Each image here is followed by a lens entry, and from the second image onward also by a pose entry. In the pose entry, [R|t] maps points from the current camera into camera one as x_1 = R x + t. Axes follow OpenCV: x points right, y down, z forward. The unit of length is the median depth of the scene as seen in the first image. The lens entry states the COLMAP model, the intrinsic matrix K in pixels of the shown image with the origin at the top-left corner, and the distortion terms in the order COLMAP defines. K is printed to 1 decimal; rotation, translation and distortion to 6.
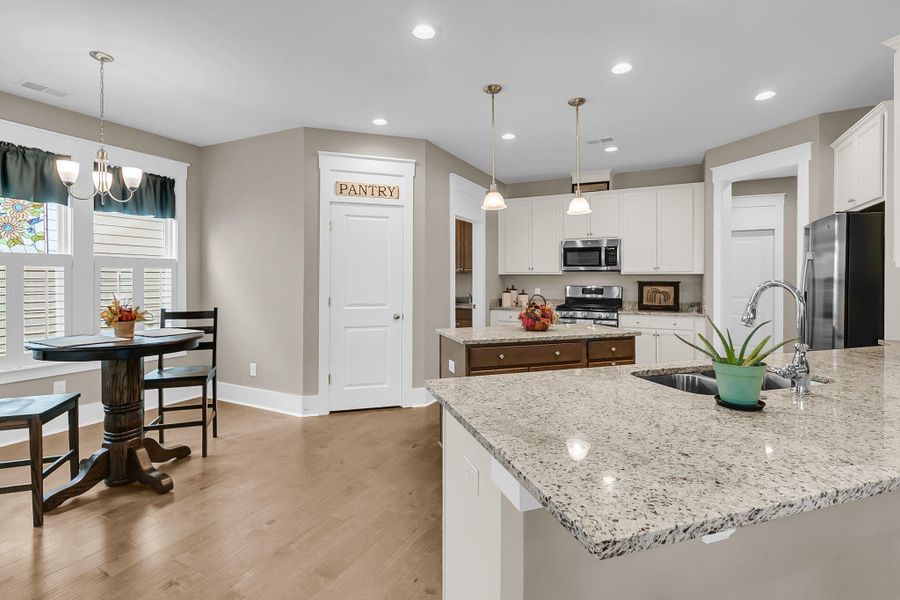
lens RADIAL K [[428.4, 0, 454.7], [0, 428.4, 281.7], [0, 0, 1]] dist [0.003104, 0.000523]
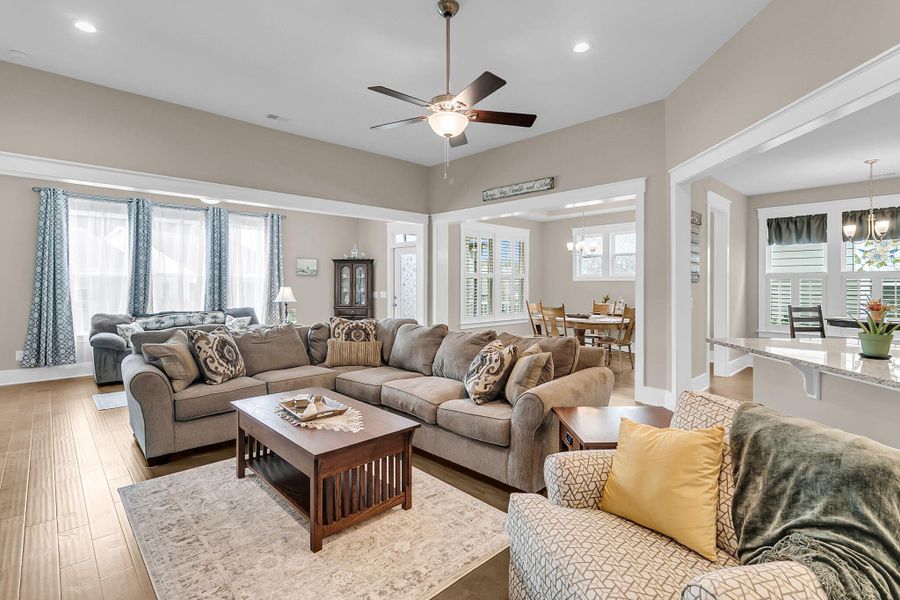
lens RADIAL K [[432.3, 0, 452.2], [0, 432.3, 283.6], [0, 0, 1]] dist [0.001066, 0.000444]
pose [[-0.334224, -0.004029, -0.942485, 0.909018], [-0.007660, 0.999969, -0.001559, -0.002020], [0.942462, 0.006699, -0.334245, -0.019002]]
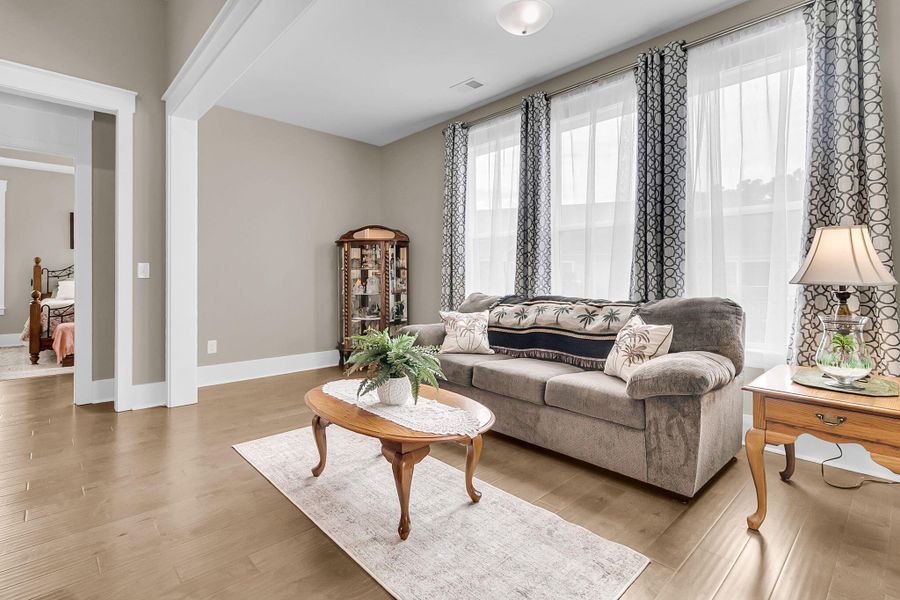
lens RADIAL K [[431.0, 0, 452.2], [0, 431.0, 277.5], [0, 0, 1]] dist [0.001204, 0.000145]
pose [[-0.942323, -0.000763, 0.334705, -0.260065], [0.002516, 0.999953, 0.009363, 0.059889], [-0.334697, 0.009665, -0.942276, -0.668864]]
